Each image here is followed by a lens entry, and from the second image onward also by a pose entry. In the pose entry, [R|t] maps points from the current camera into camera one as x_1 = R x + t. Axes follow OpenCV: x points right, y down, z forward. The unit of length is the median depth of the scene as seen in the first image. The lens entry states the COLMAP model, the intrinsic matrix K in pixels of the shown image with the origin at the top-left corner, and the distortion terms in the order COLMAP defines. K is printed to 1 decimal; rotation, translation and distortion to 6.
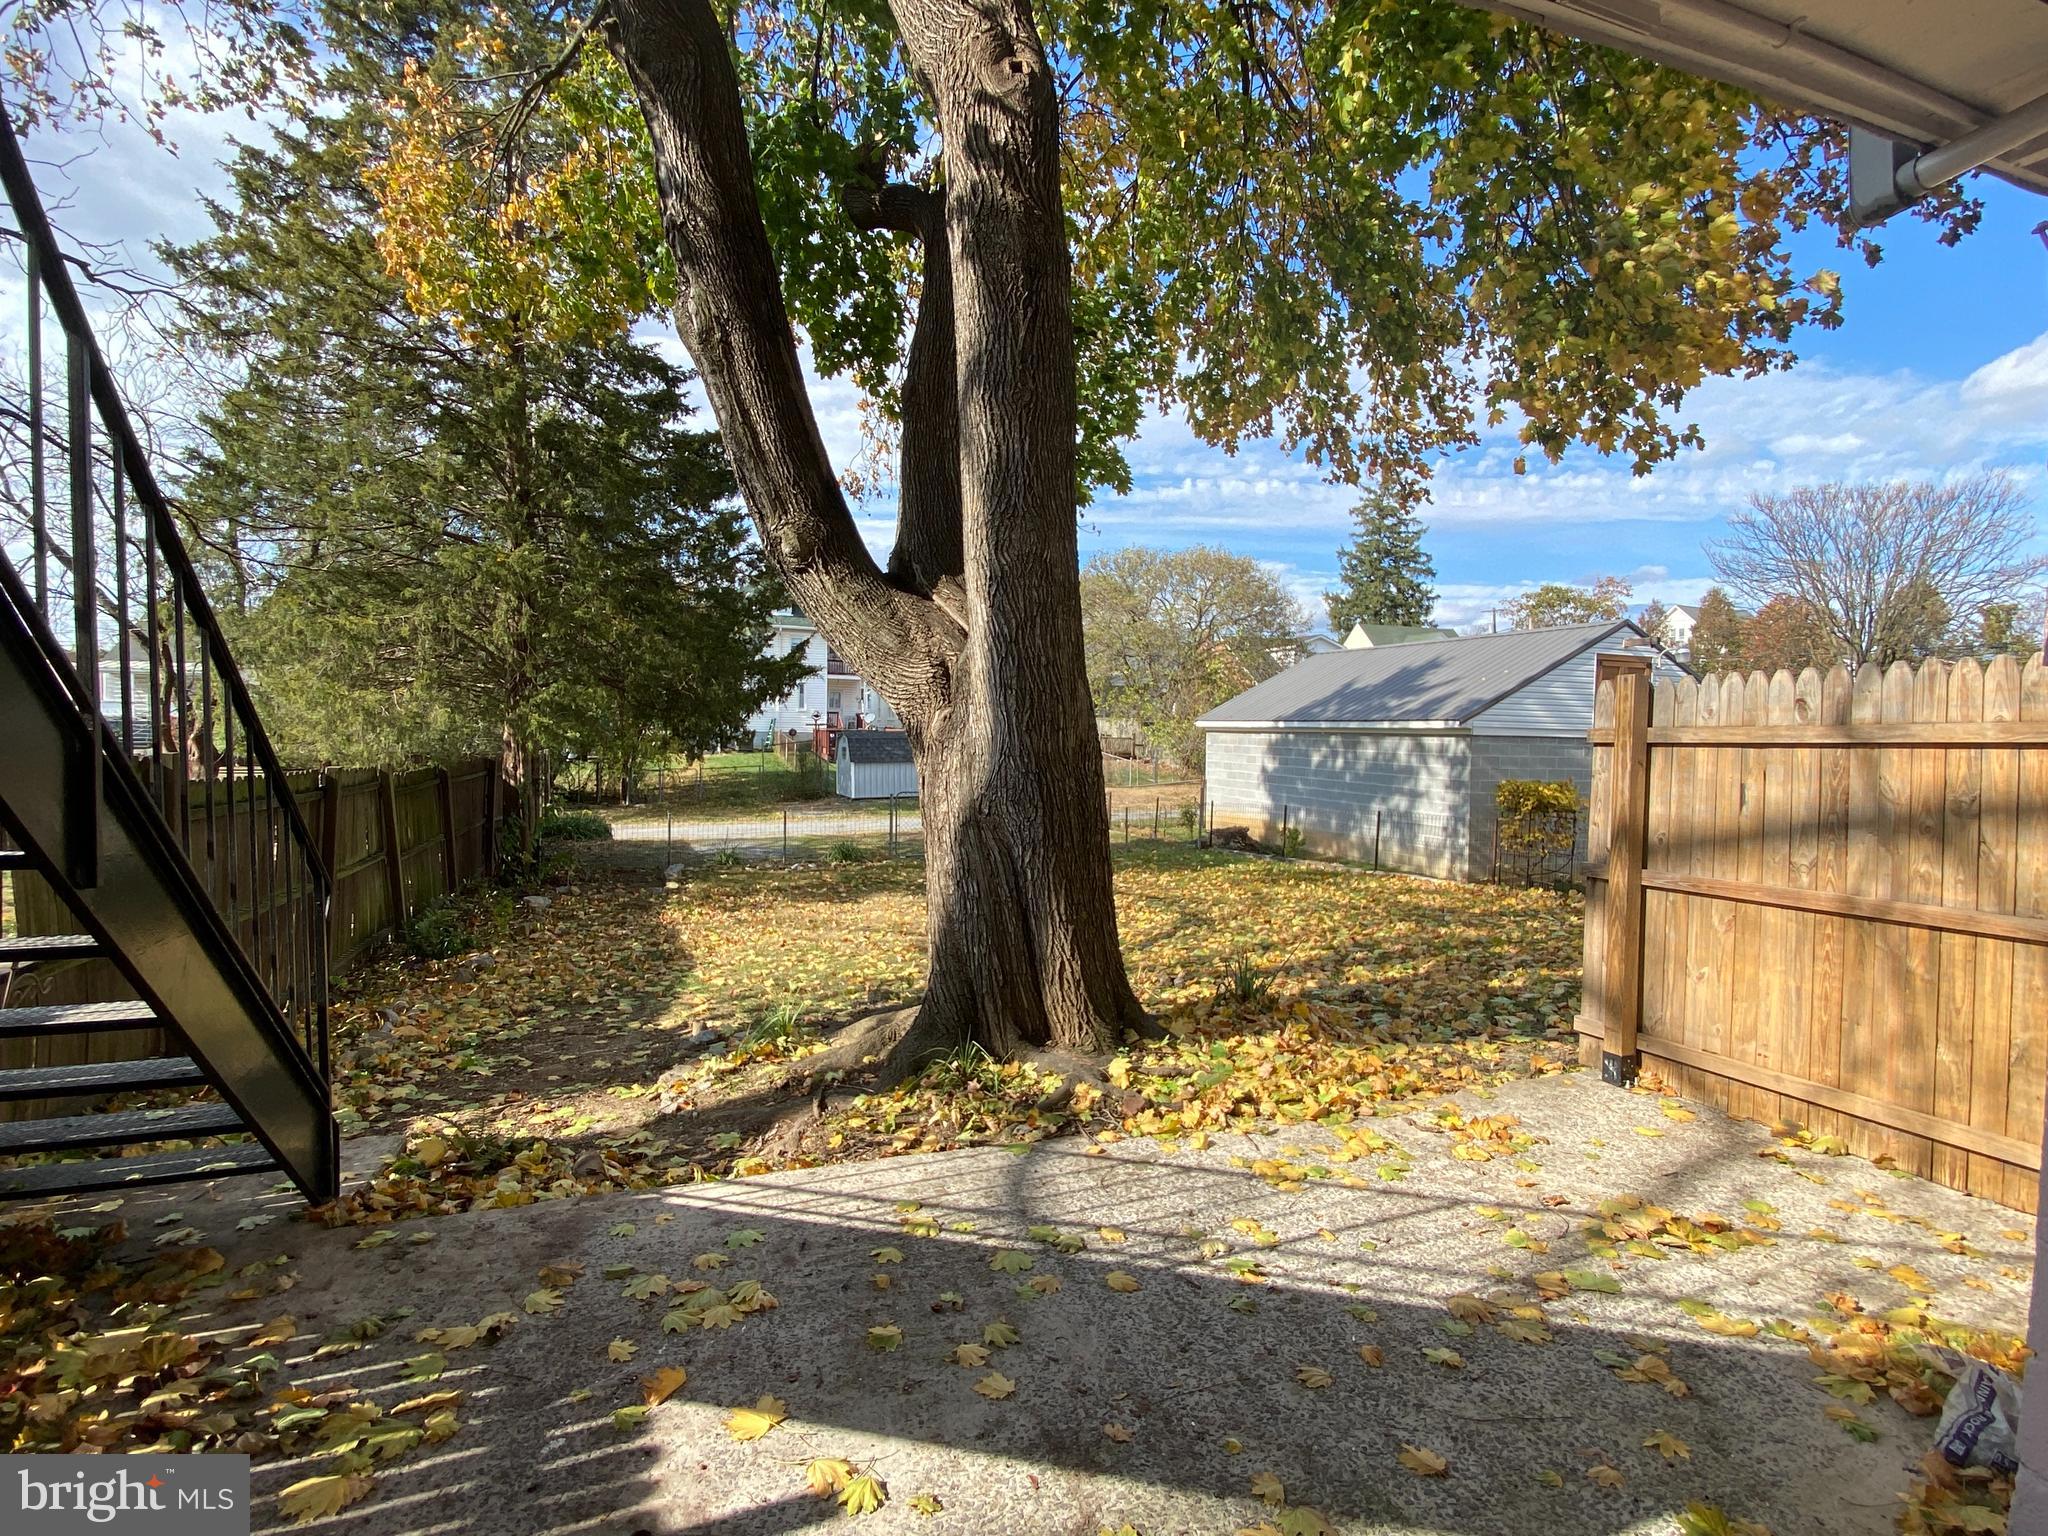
lens RADIAL K [[975.5, 0, 1019.7], [0, 975.5, 745.4], [0, 0, 1]] dist [0.002320, -0.000066]
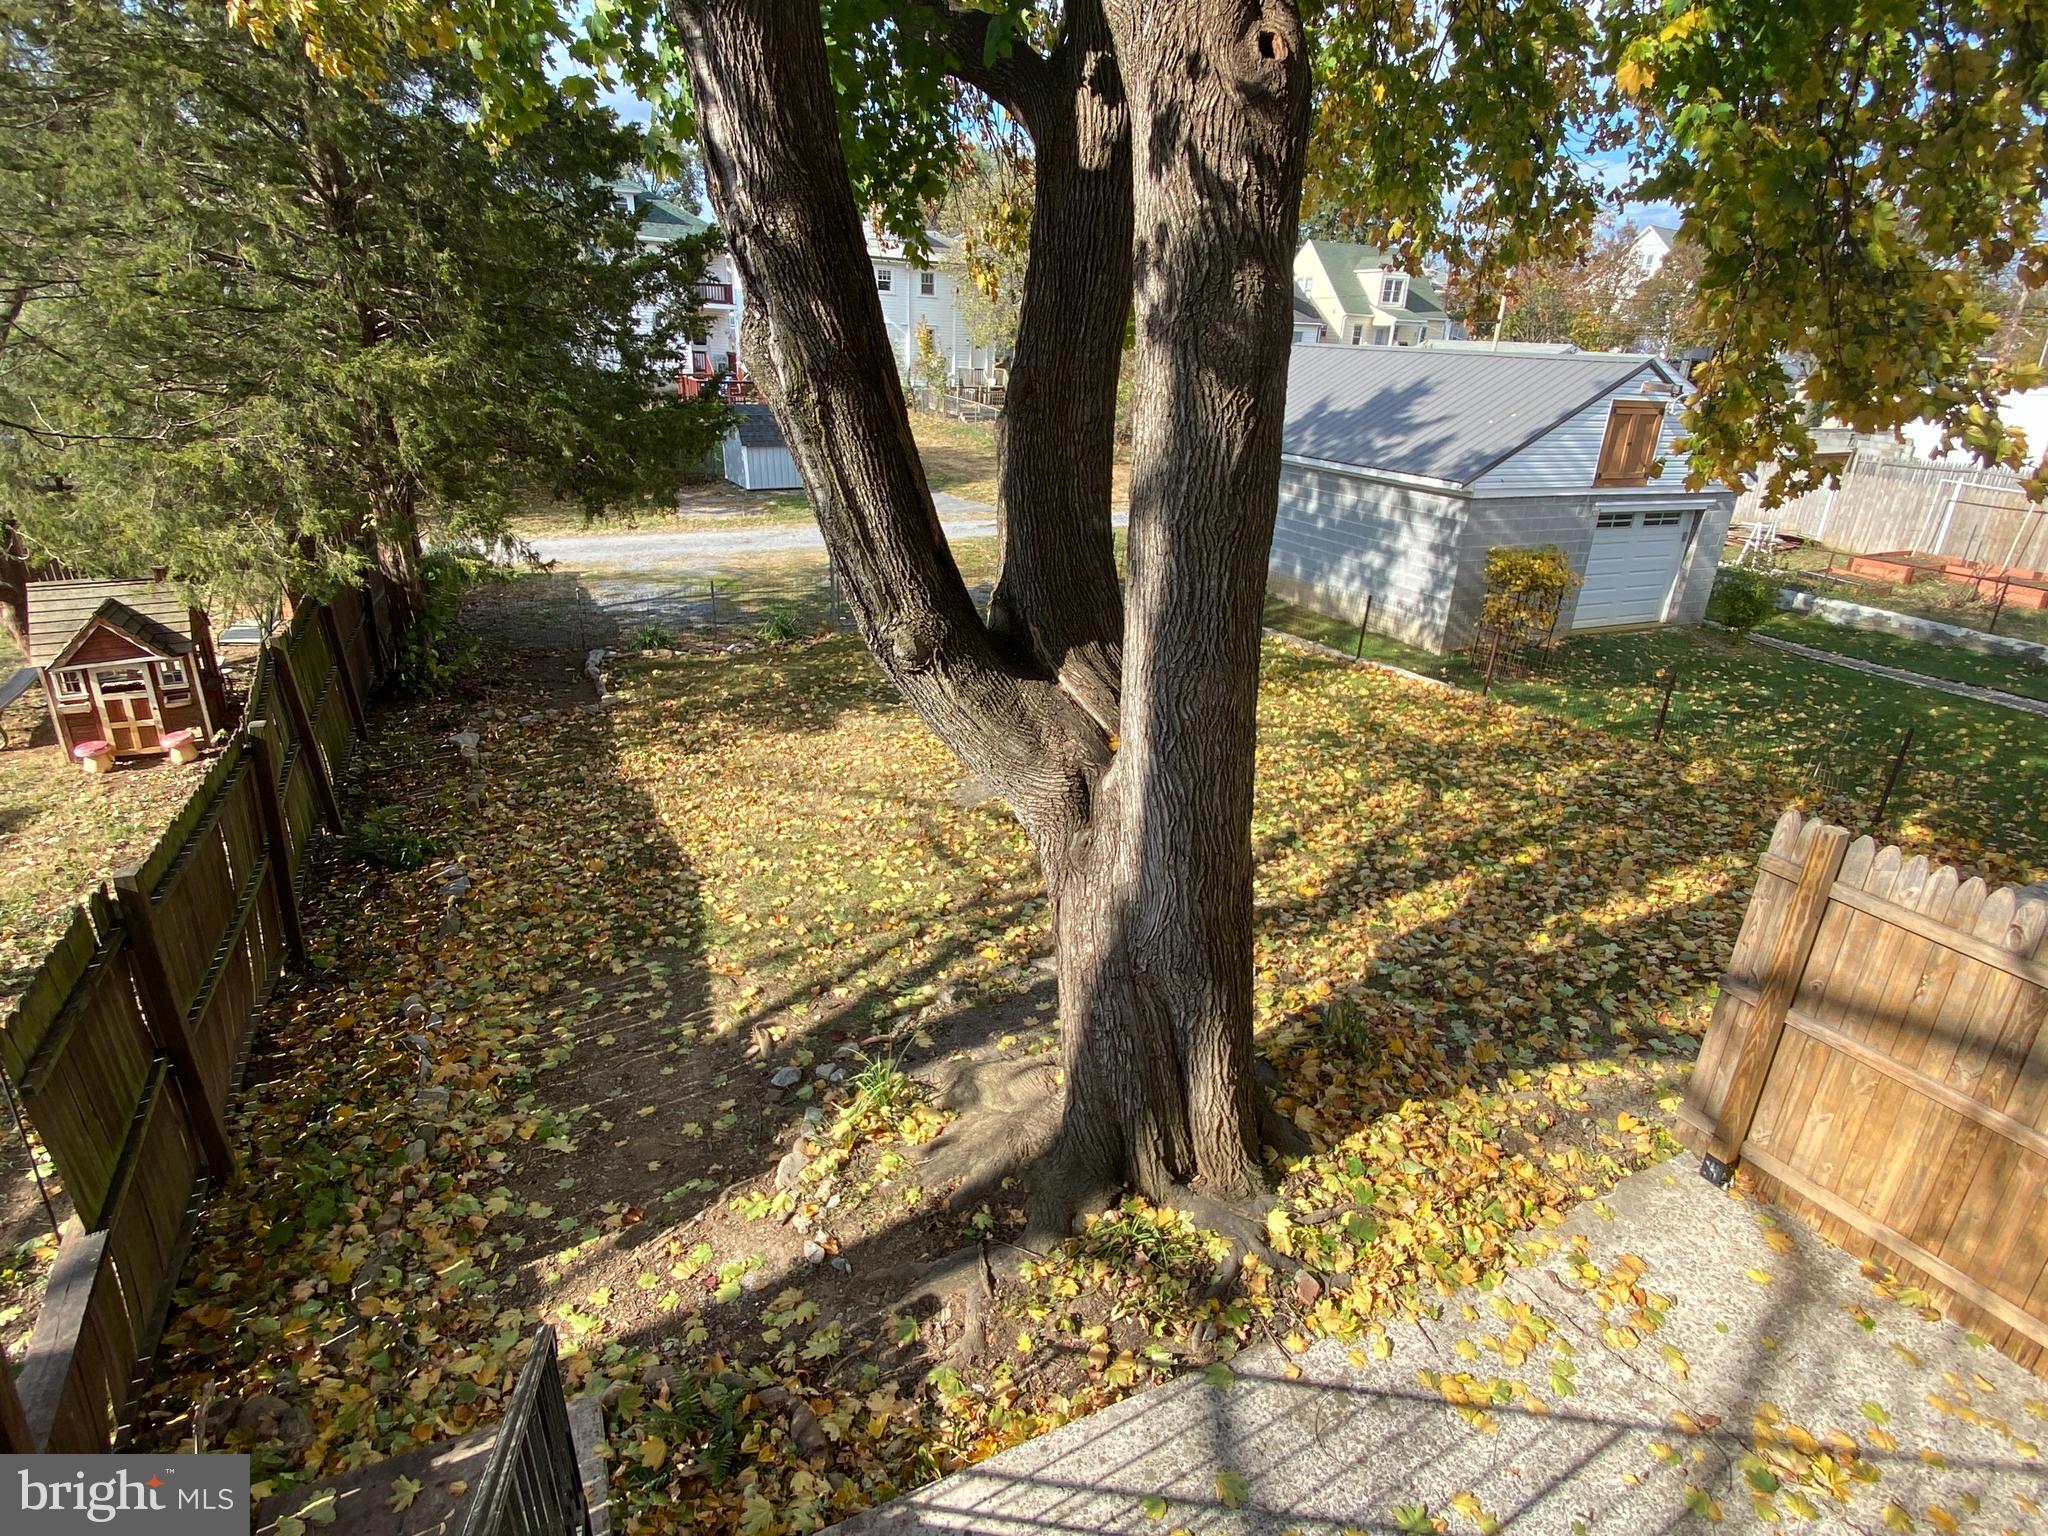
lens RADIAL K [[1033.6, 0, 1018.5], [0, 1033.6, 760.5], [0, 0, 1]] dist [0.017750, -0.000555]
pose [[0.994493, -0.014358, 0.103818, -0.211883], [-0.023384, 0.935205, 0.353335, -0.387727], [-0.102164, -0.353816, 0.929718, 0.146883]]
